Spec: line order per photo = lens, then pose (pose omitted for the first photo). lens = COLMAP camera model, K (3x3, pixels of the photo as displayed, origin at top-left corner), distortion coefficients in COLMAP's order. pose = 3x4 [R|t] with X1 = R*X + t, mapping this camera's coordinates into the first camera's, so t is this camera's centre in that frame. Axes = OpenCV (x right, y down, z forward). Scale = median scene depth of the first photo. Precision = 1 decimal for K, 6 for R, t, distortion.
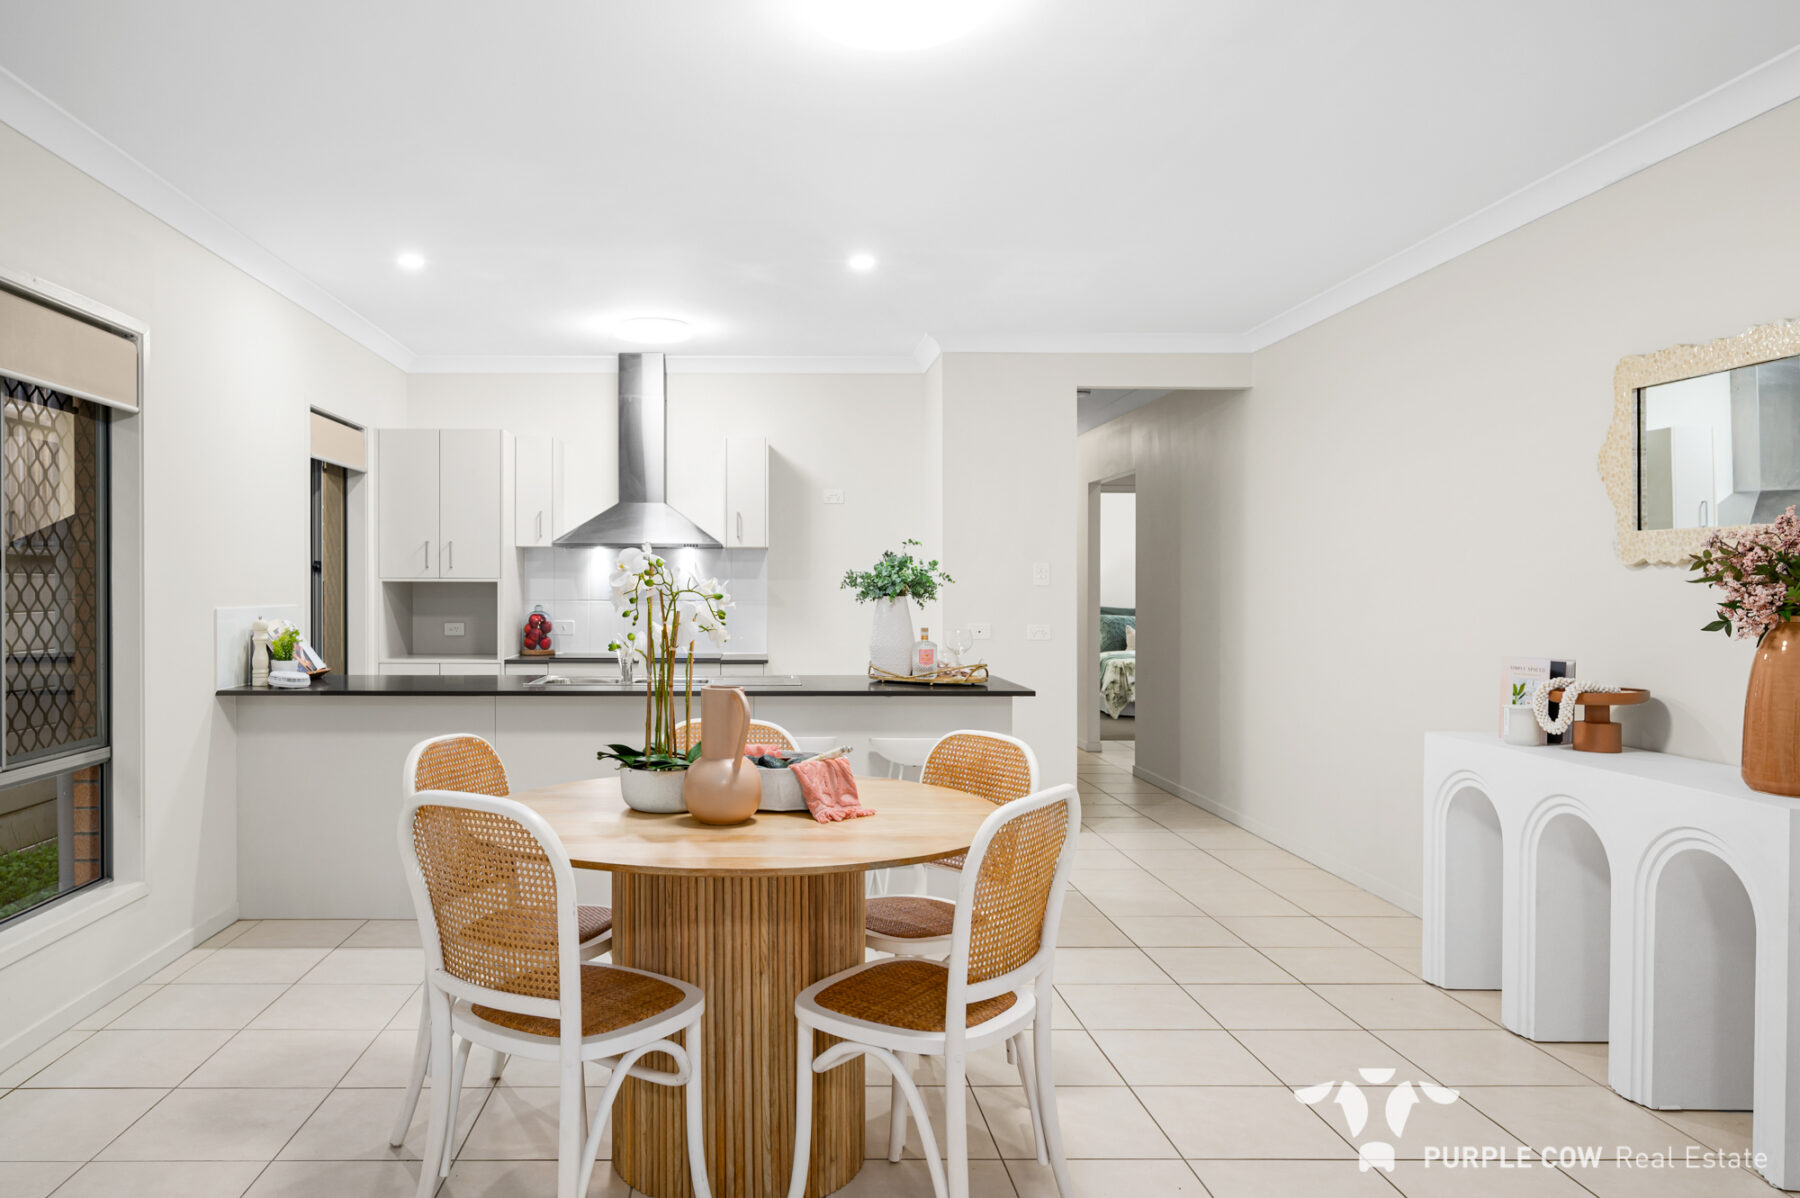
lens RADIAL K [[1230.5, 0, 741.5], [0, 1230.5, 594.1], [0, 0, 1]] dist [0.004872, 0.007313]
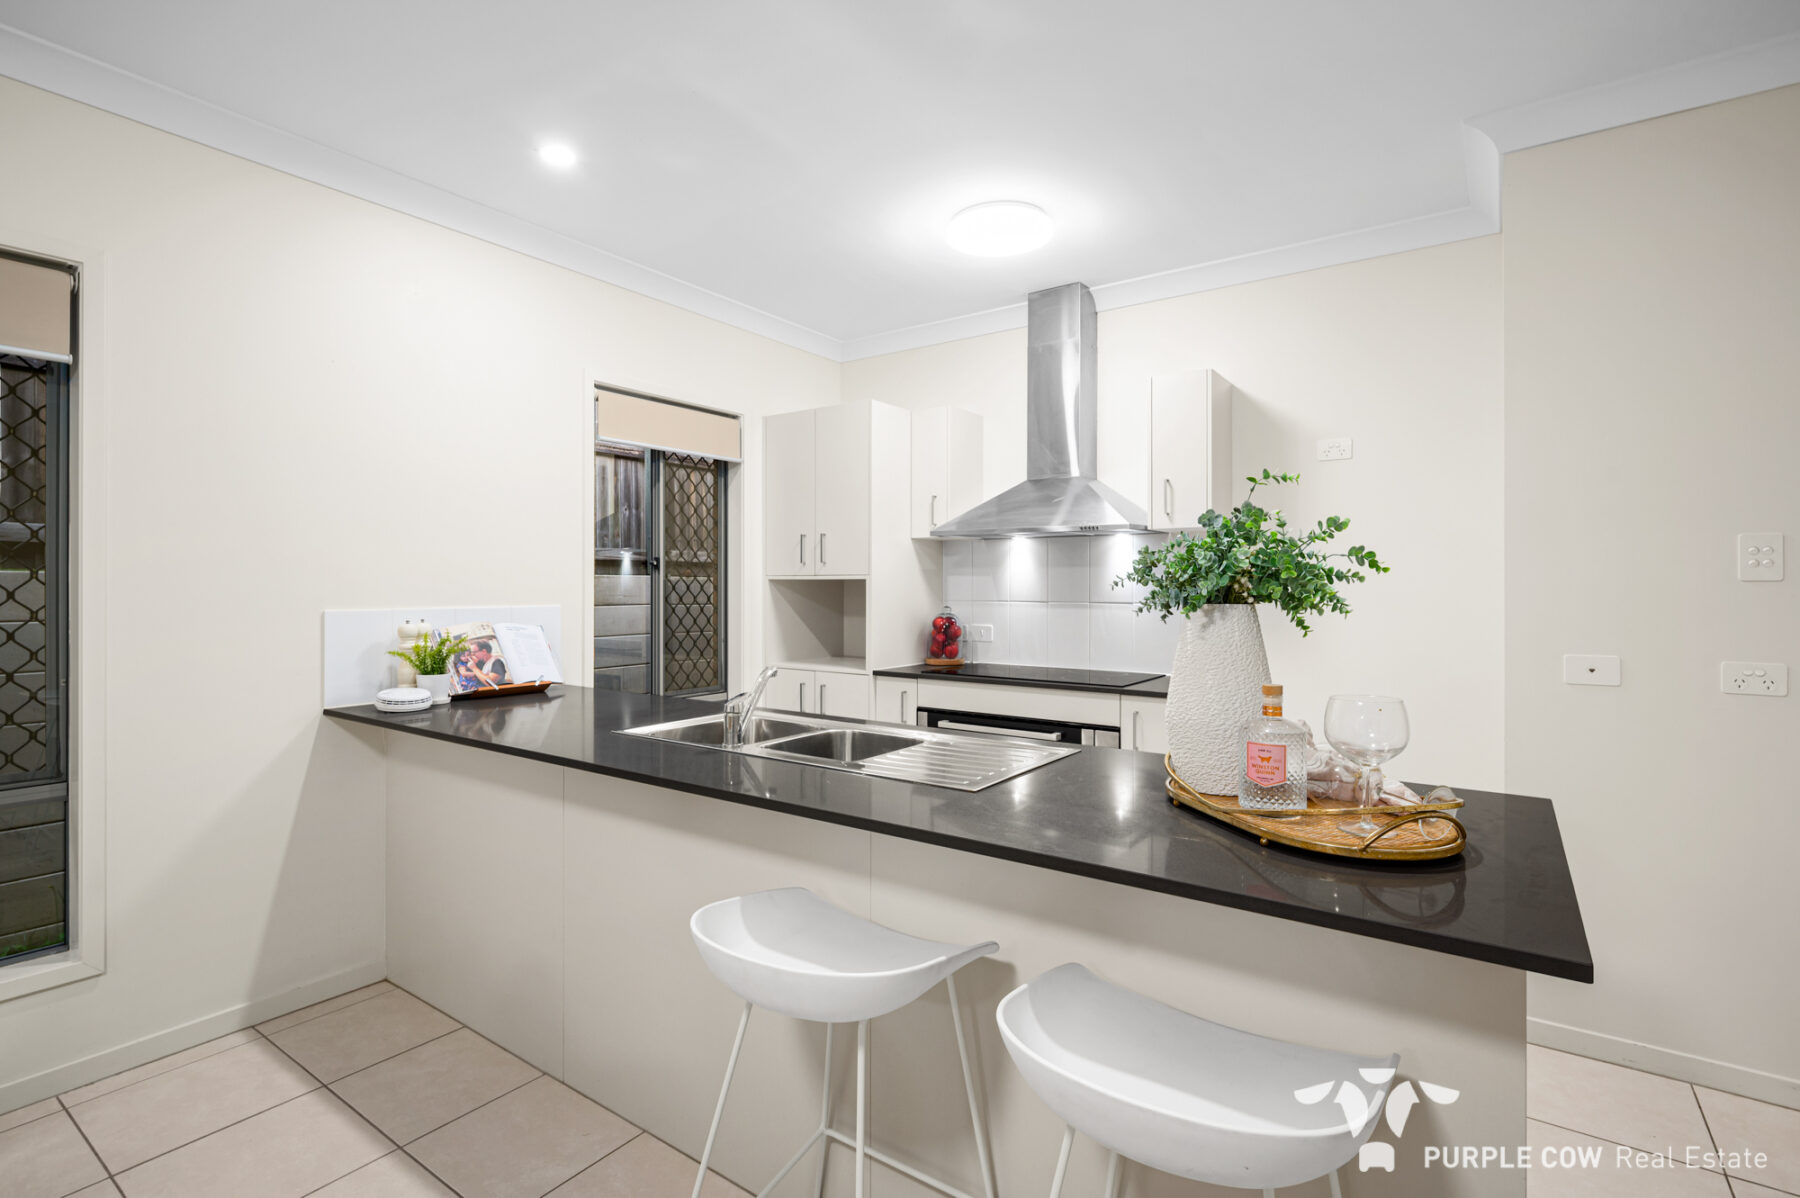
lens RADIAL K [[856.9, 0, 874.4], [0, 856.9, 590.8], [0, 0, 1]] dist [0.002481, 0.001511]
pose [[0.820276, 0.001819, -0.571965, 0.193792], [-0.002625, 0.999996, -0.000584, -0.002244], [0.571961, 0.001980, 0.820278, 0.674328]]
